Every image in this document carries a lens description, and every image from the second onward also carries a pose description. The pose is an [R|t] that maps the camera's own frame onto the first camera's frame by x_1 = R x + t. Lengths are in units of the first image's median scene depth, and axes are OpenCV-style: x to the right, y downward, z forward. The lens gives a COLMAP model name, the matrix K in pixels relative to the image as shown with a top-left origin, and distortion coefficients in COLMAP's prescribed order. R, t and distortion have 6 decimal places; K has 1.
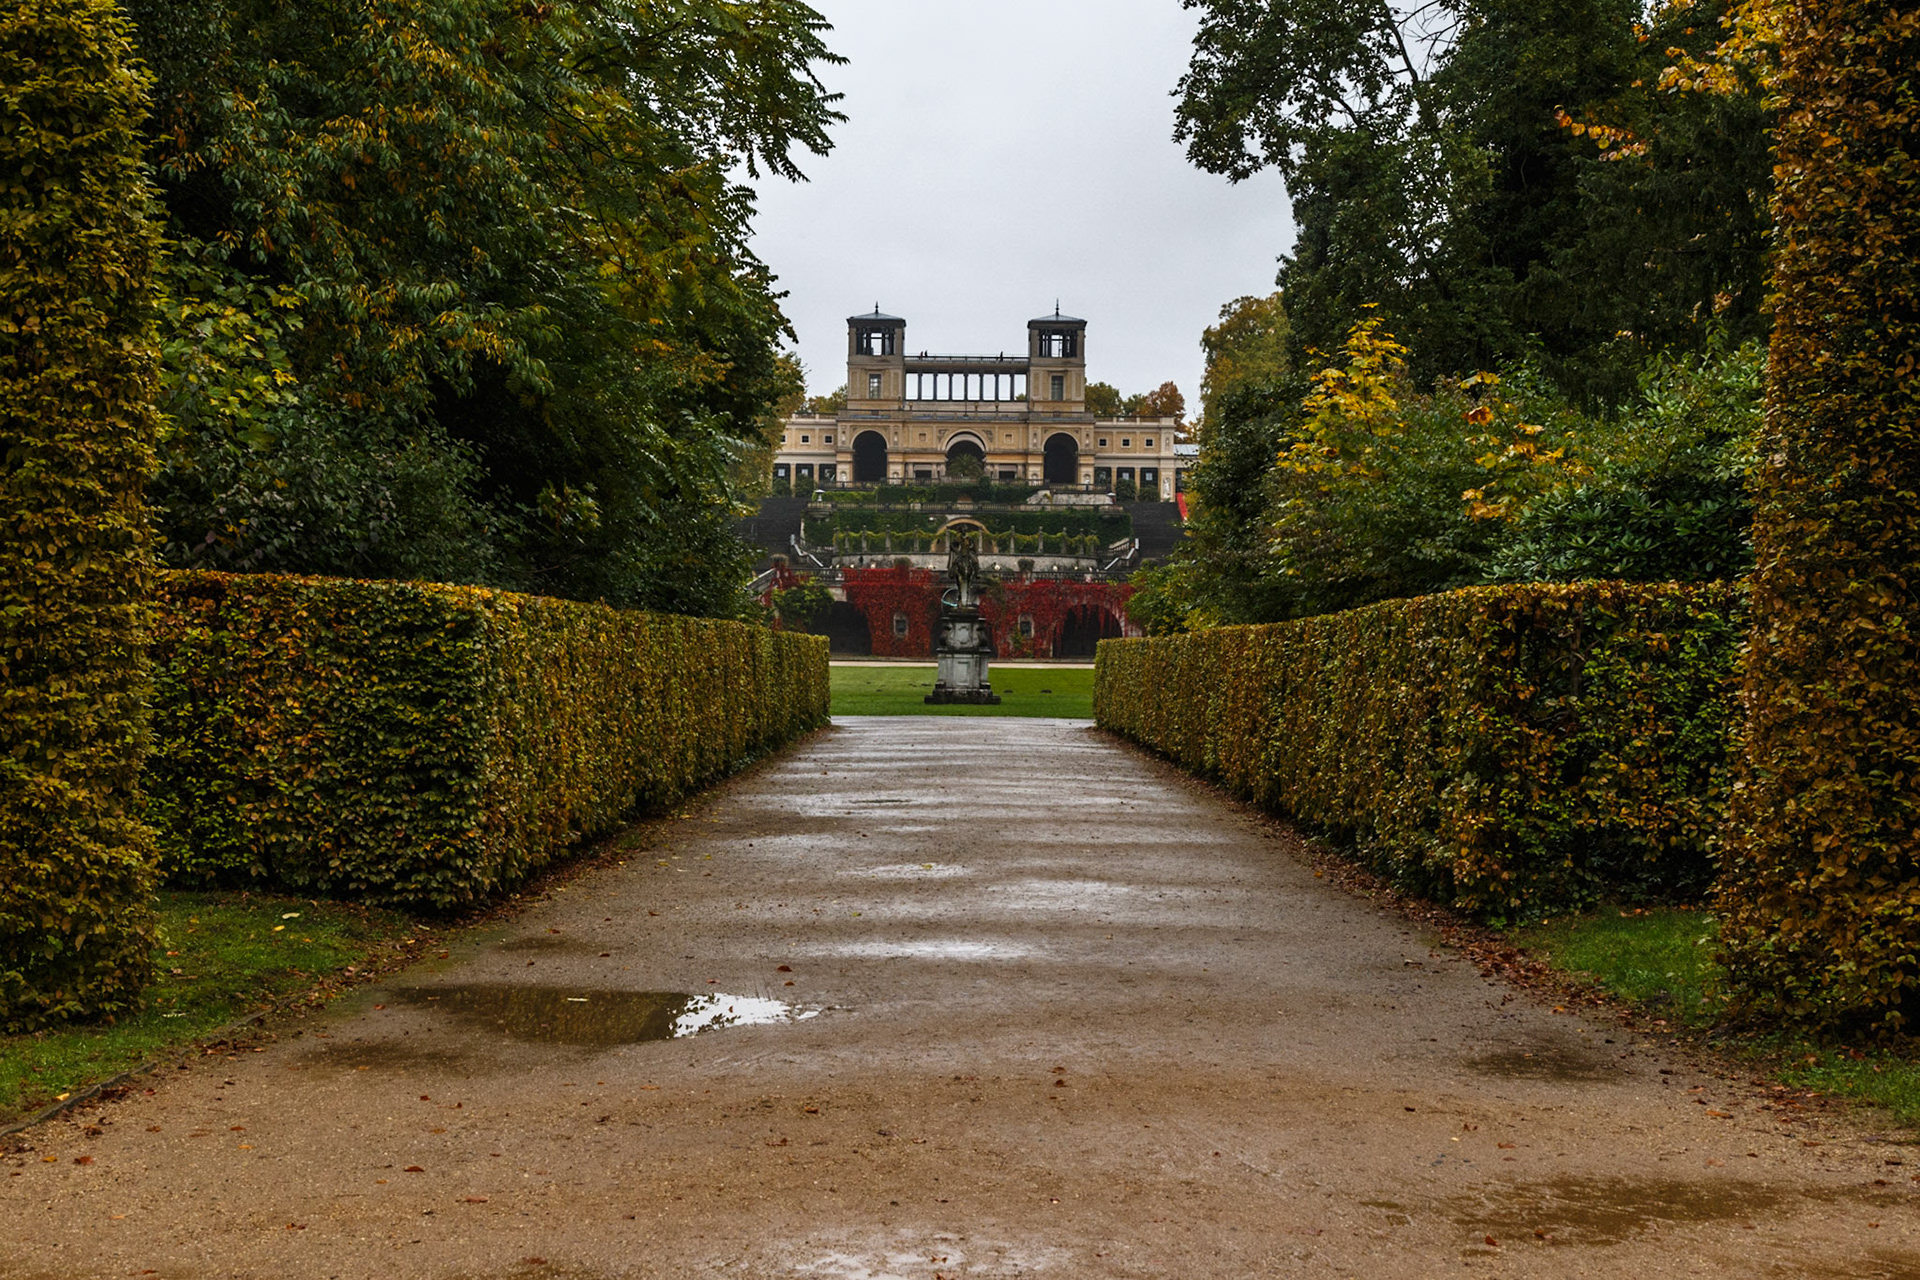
lens RADIAL K [[3688.5, 0, 960.0], [0, 3688.5, 640.0], [0, 0, 1]] dist [-0.041051, 0.039826]
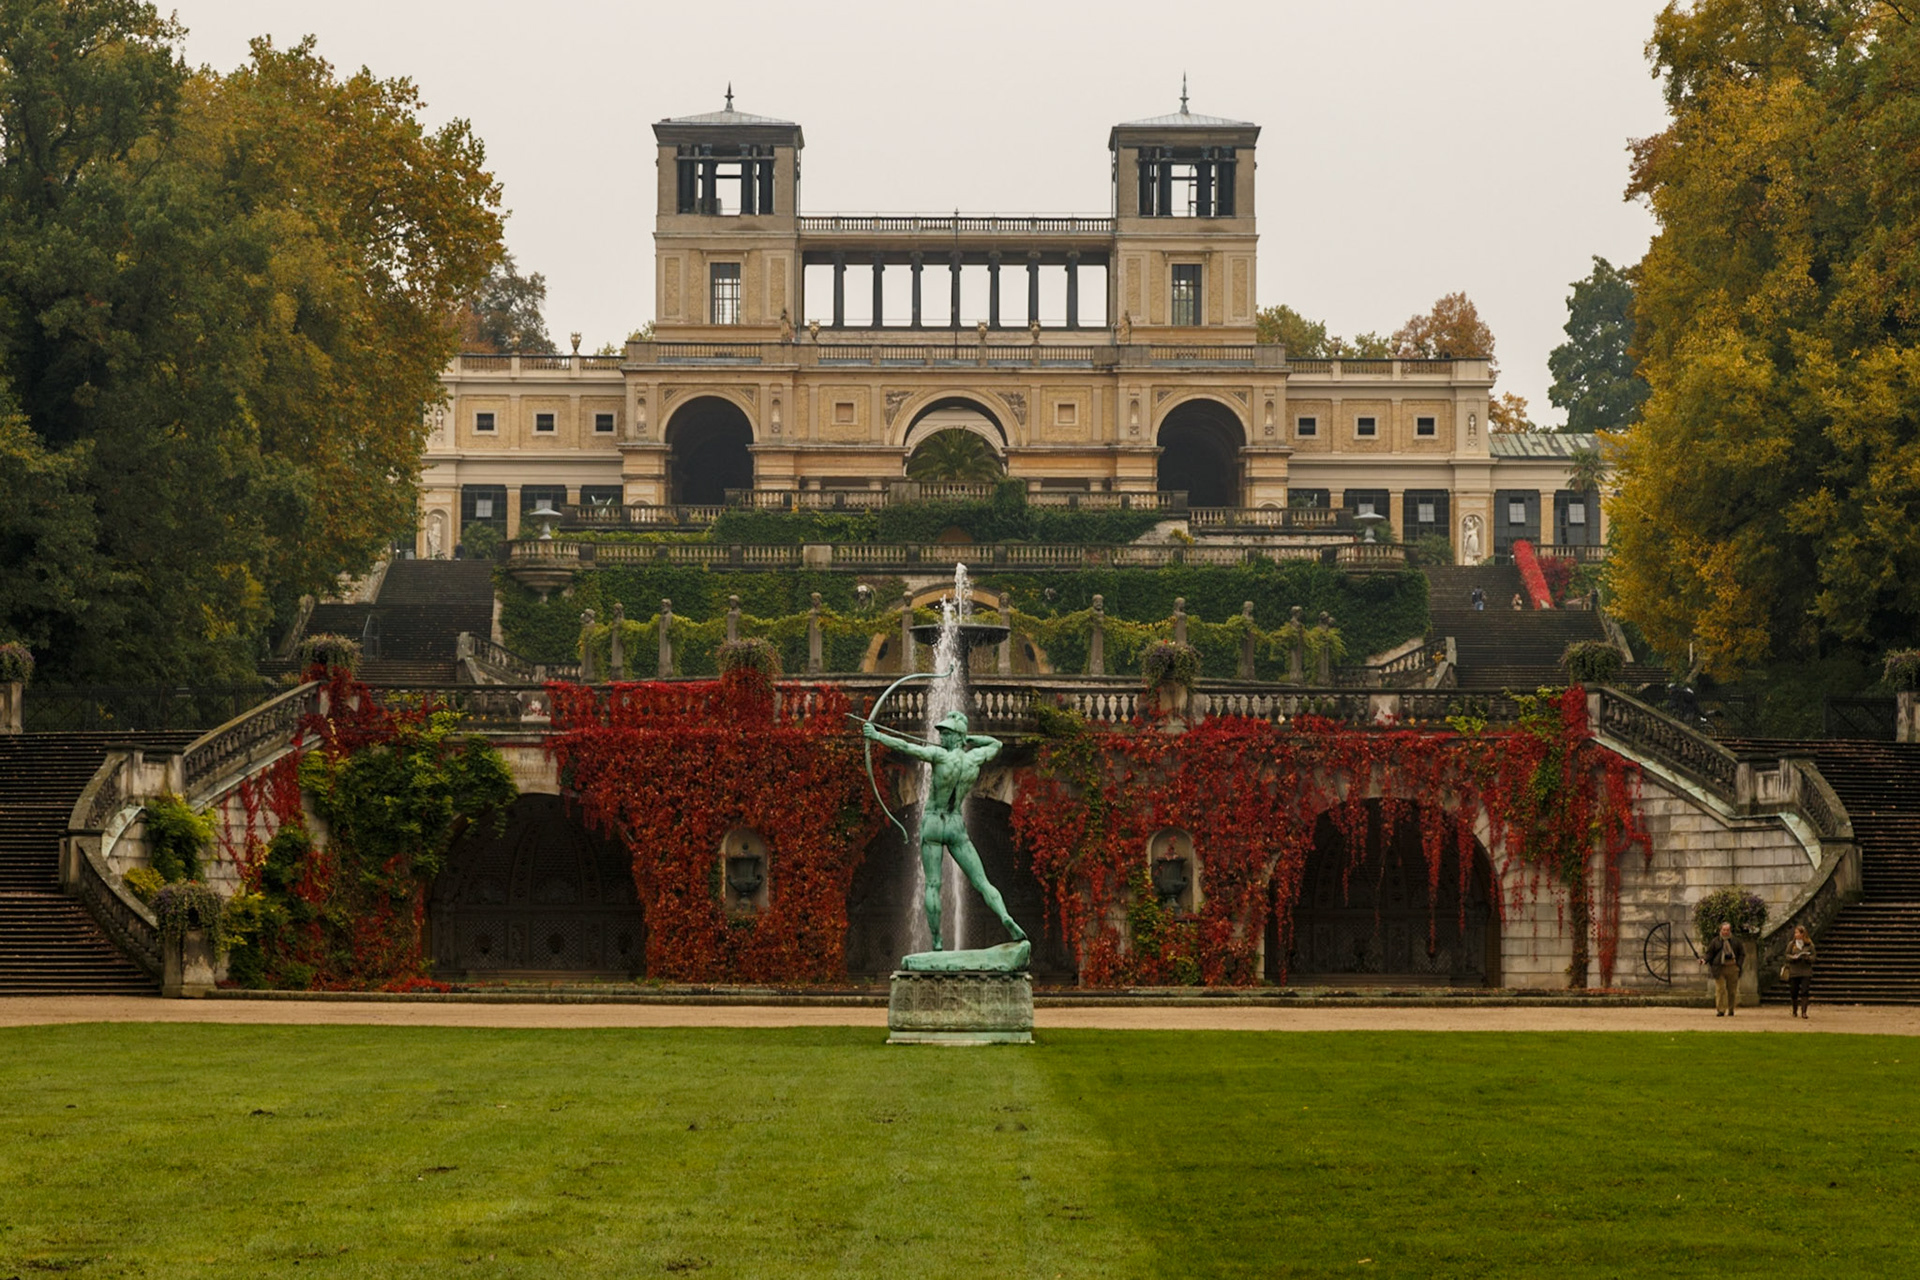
lens RADIAL K [[3688.5, 0, 960.0], [0, 3688.5, 640.0], [0, 0, 1]] dist [-0.041051, 0.039826]
pose [[0.999961, -0.005745, 0.006769, -0.000778], [0.006307, 0.996262, -0.086149, 0.002384], [-0.006249, 0.086188, 0.996259, 0.612993]]
